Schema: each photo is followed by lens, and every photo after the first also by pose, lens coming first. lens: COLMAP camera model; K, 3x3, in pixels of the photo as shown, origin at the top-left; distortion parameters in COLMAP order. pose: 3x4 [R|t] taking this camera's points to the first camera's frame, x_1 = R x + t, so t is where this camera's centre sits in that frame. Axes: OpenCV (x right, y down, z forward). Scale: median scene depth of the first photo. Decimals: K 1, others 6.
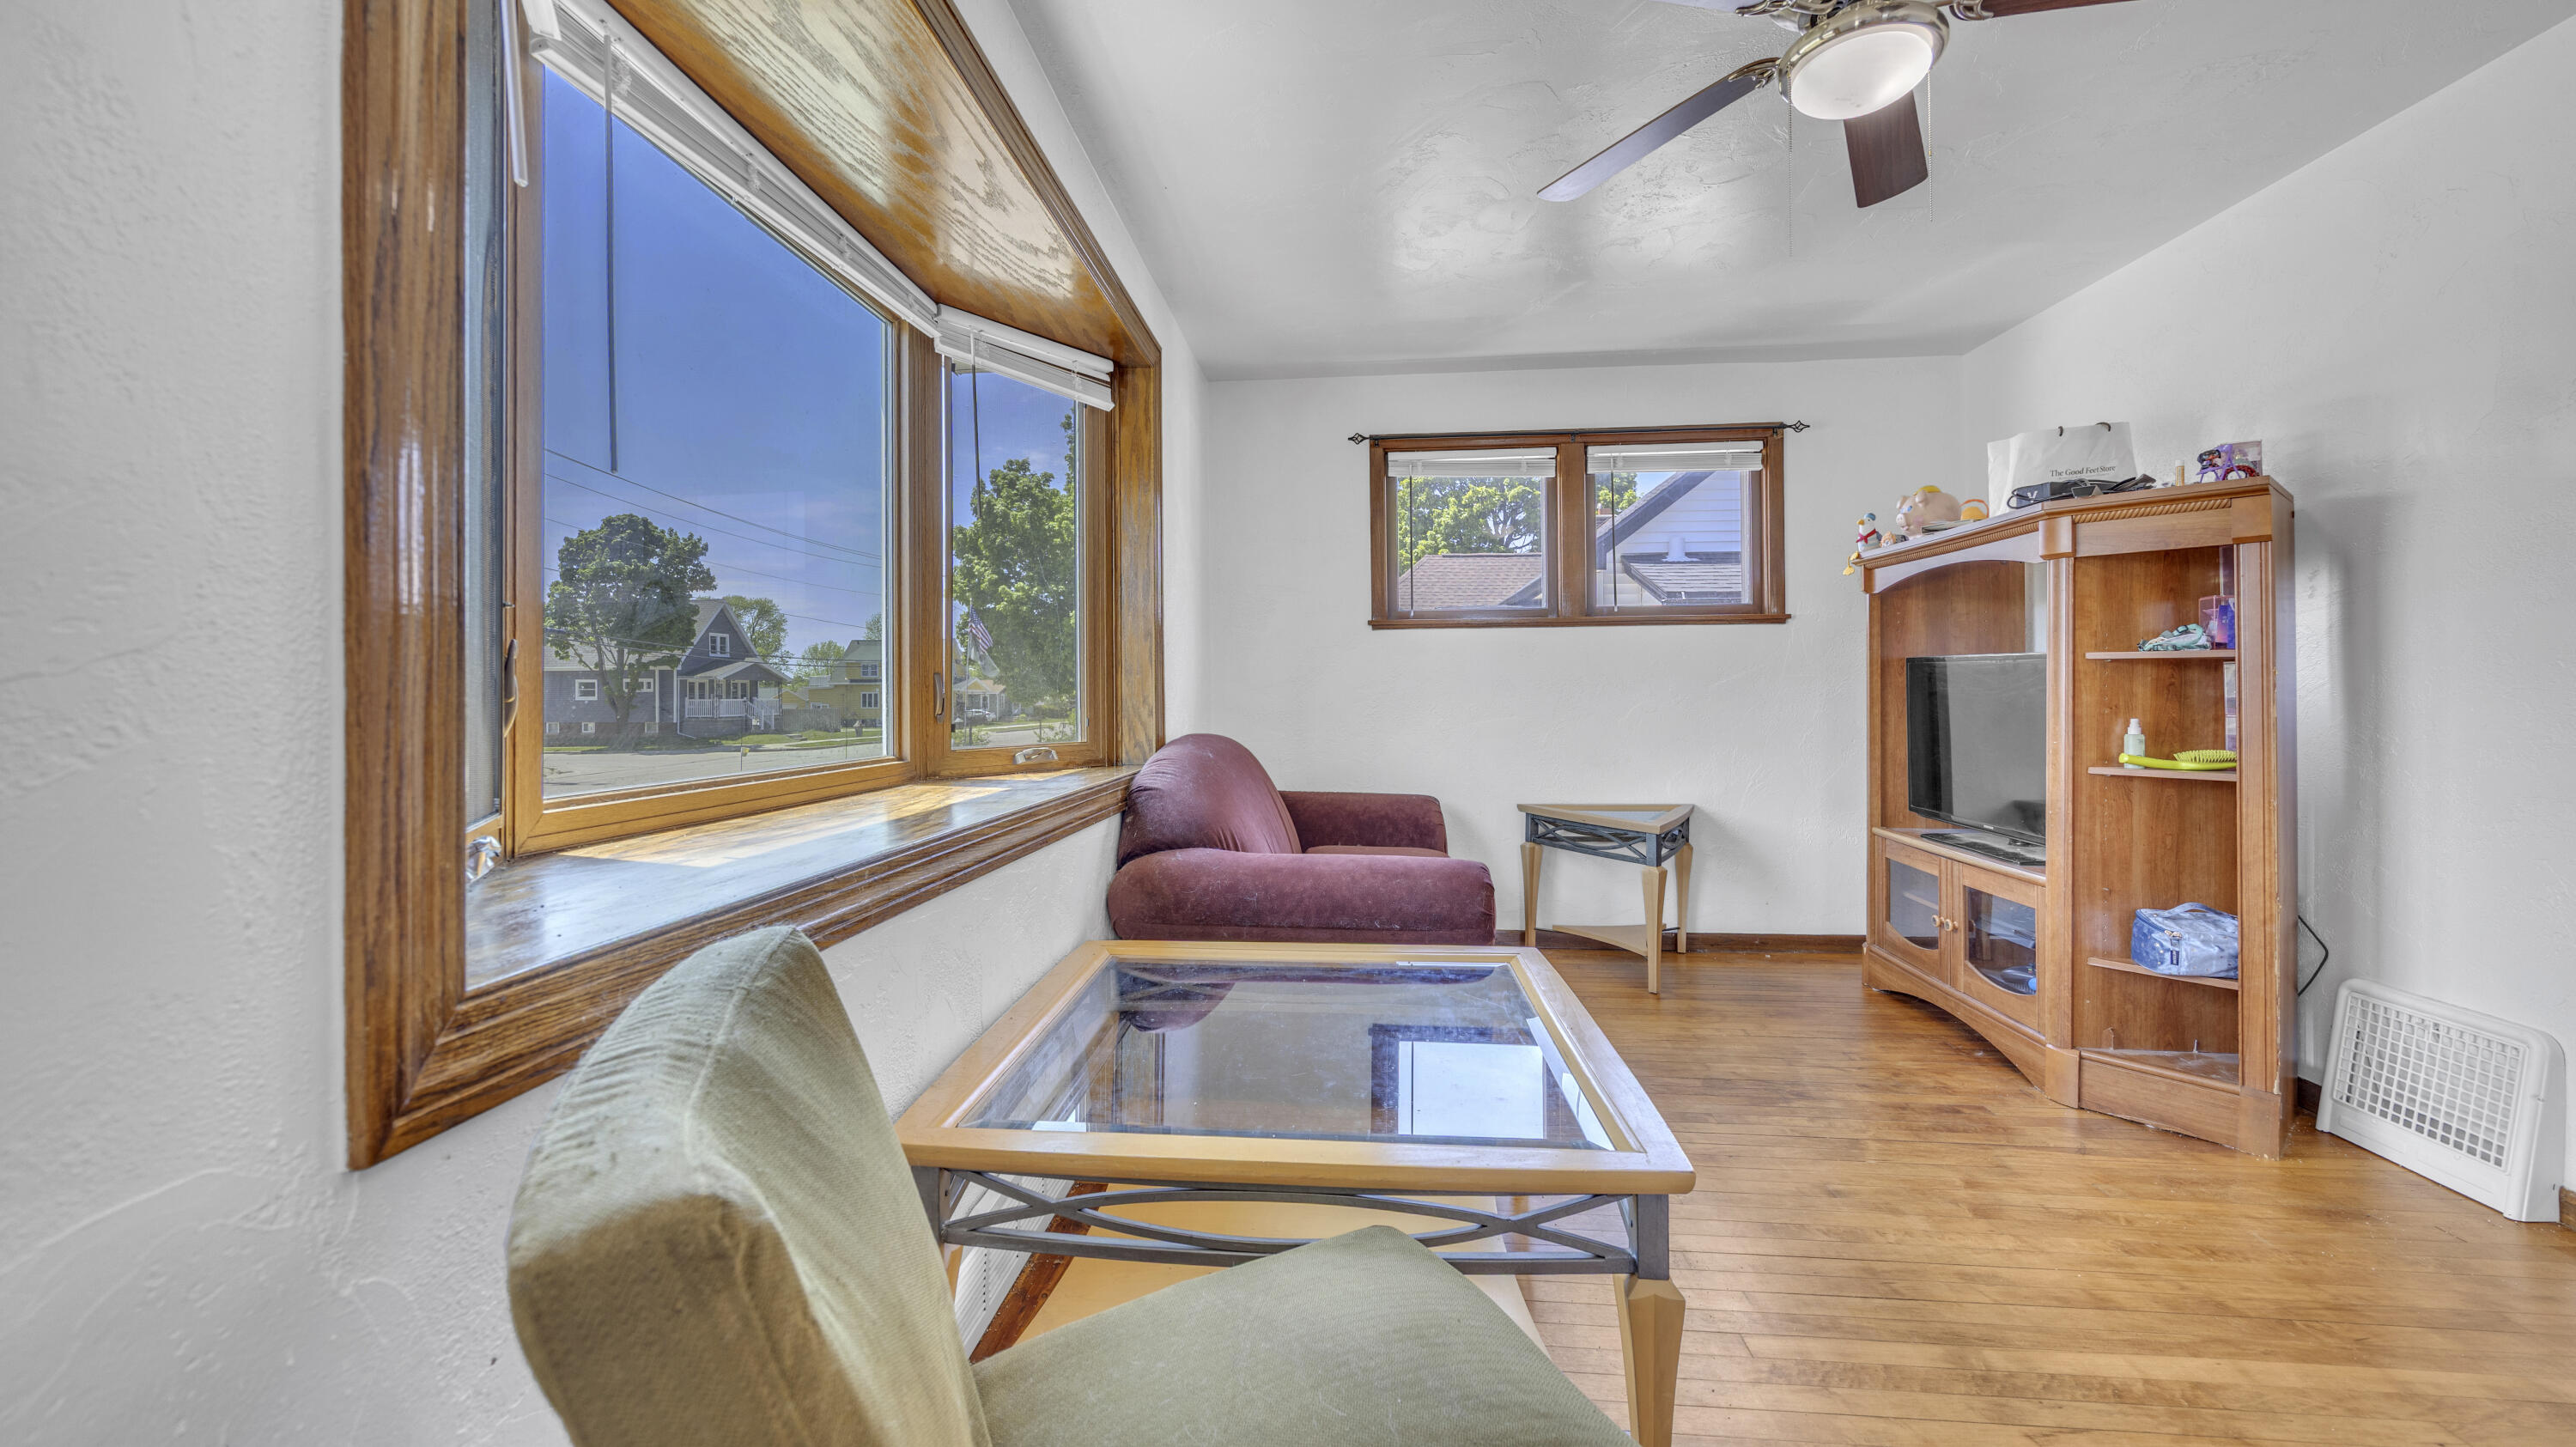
lens RADIAL K [[1013.7, 0, 1245.9], [0, 1013.7, 686.1], [0, 0, 1]] dist [-0.000152, -0.000057]
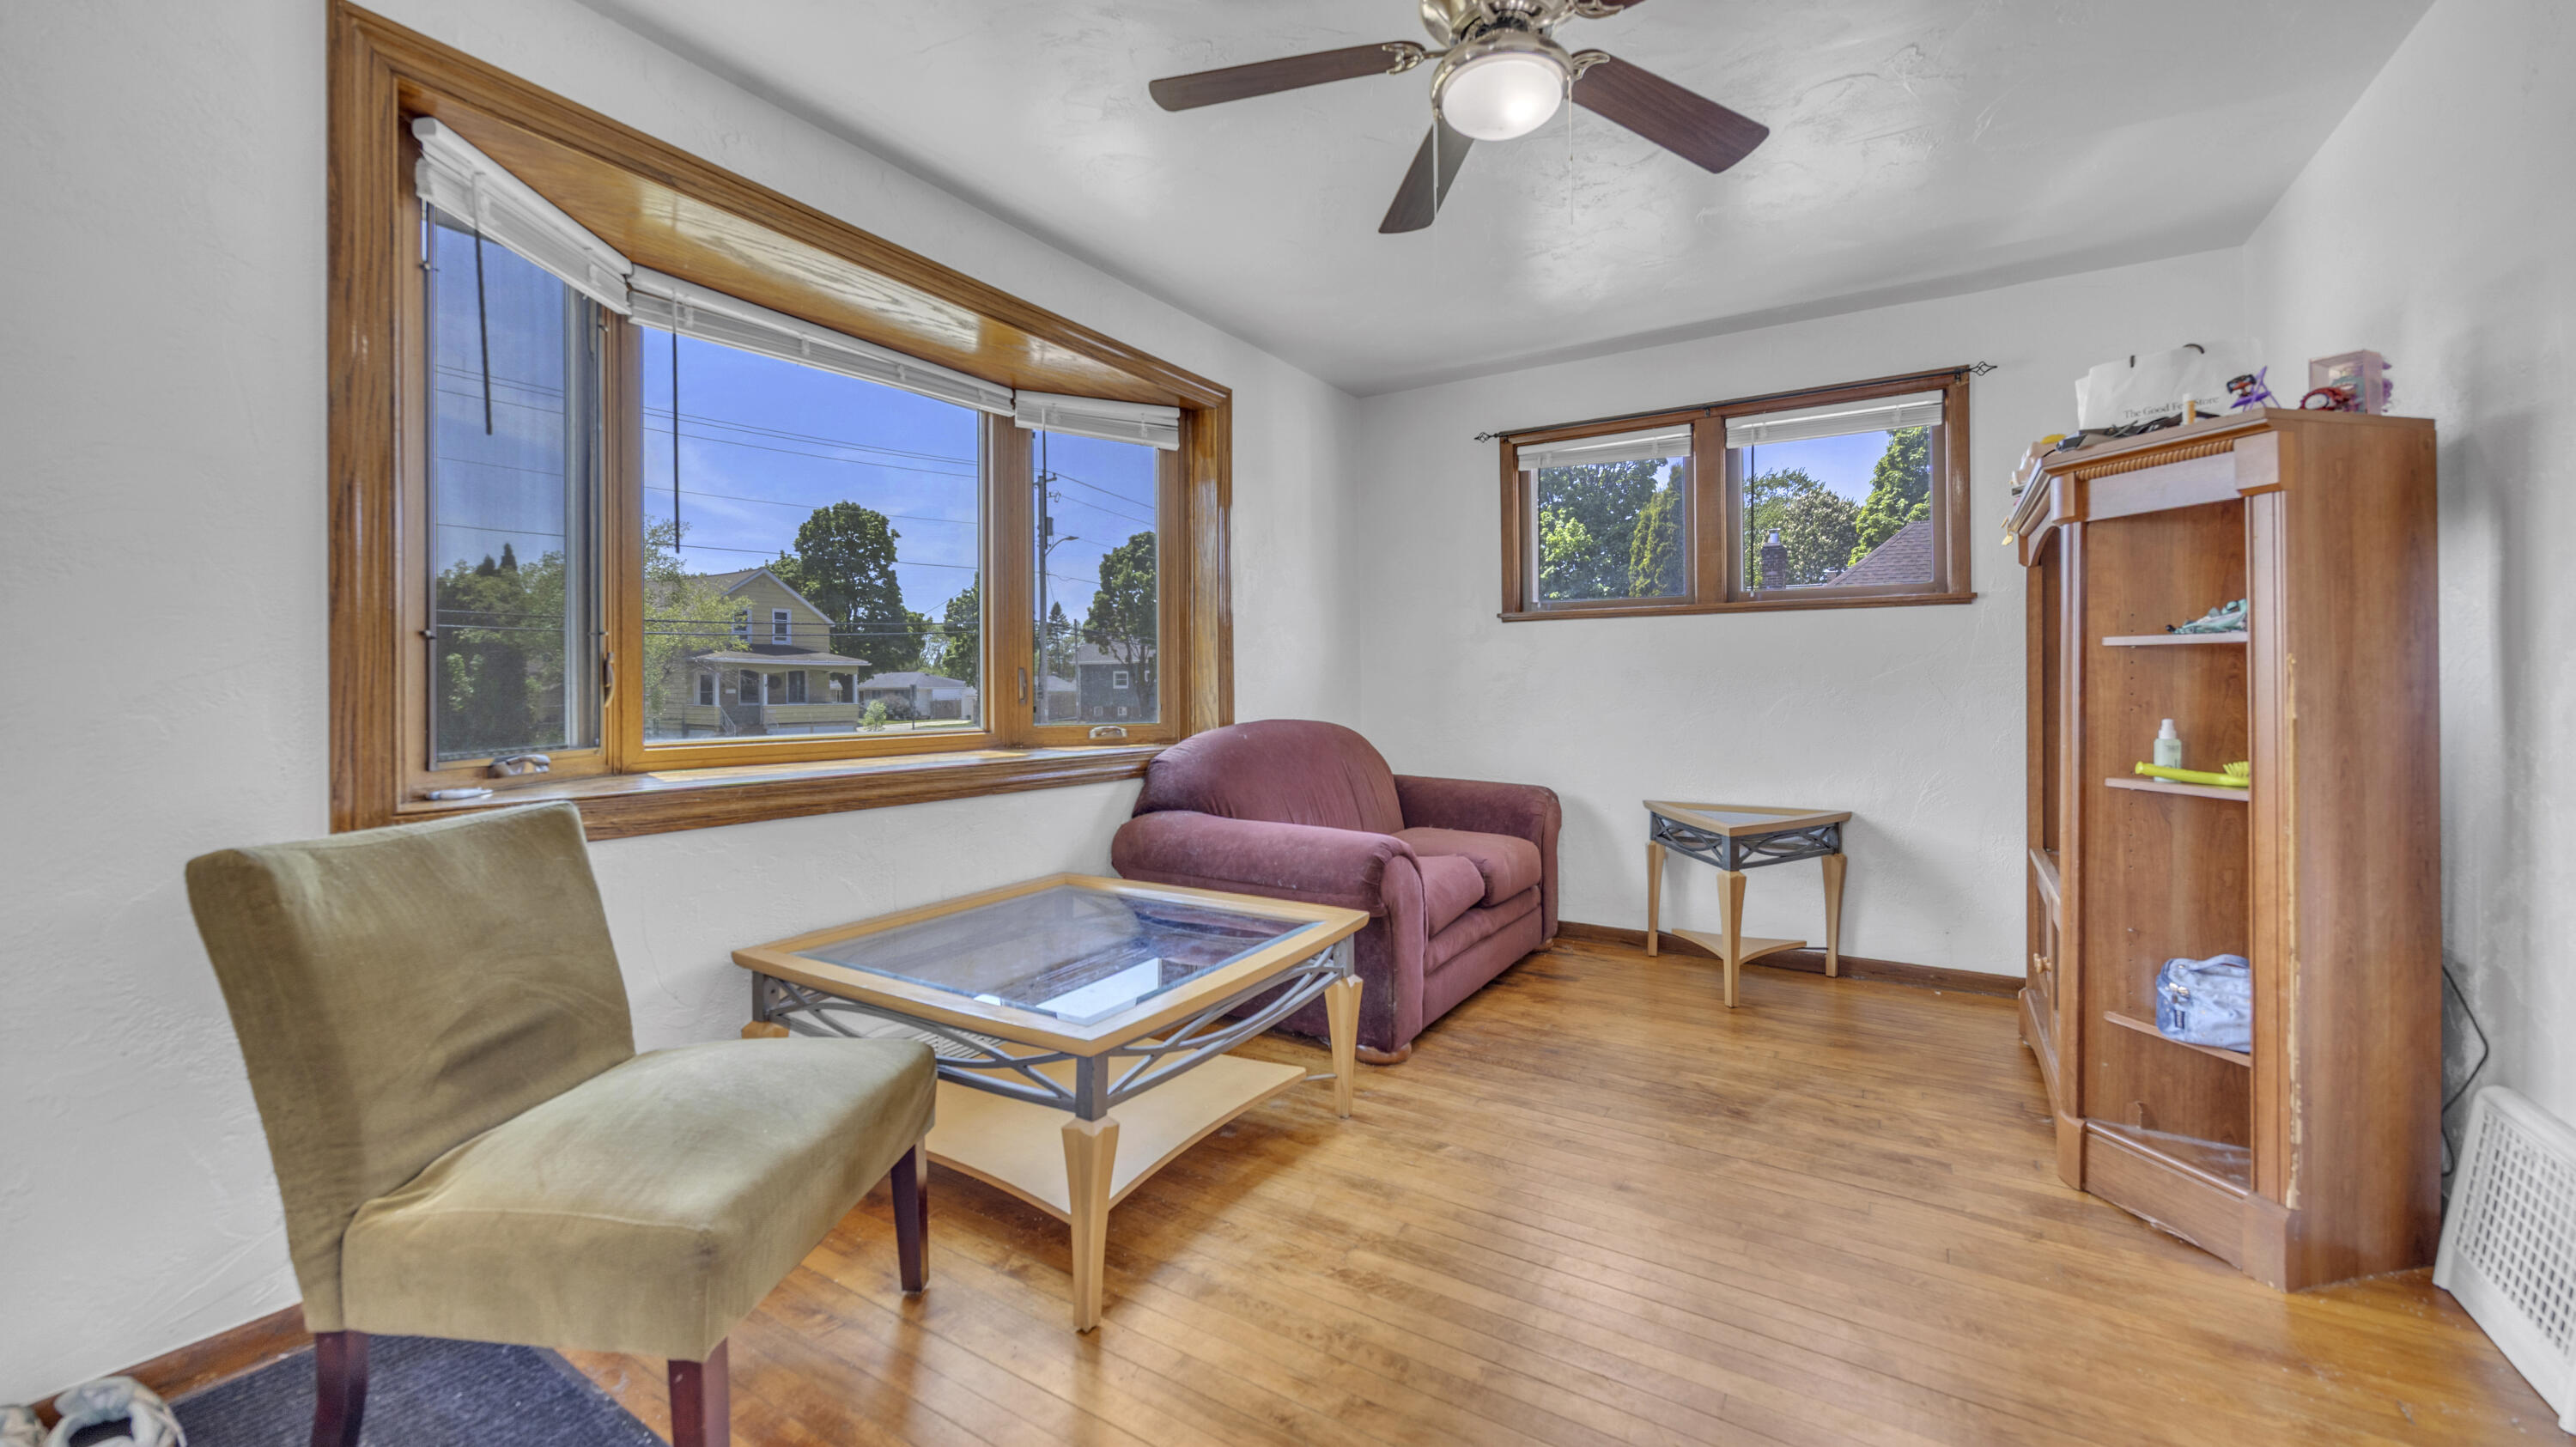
lens RADIAL K [[1013.7, 0, 1245.9], [0, 1013.7, 686.1], [0, 0, 1]] dist [-0.000152, -0.000057]
pose [[0.886694, 0.004904, -0.462330, 0.576959], [-0.000651, 0.999956, 0.009359, -0.001193], [0.462356, -0.007997, 0.886658, -0.041584]]
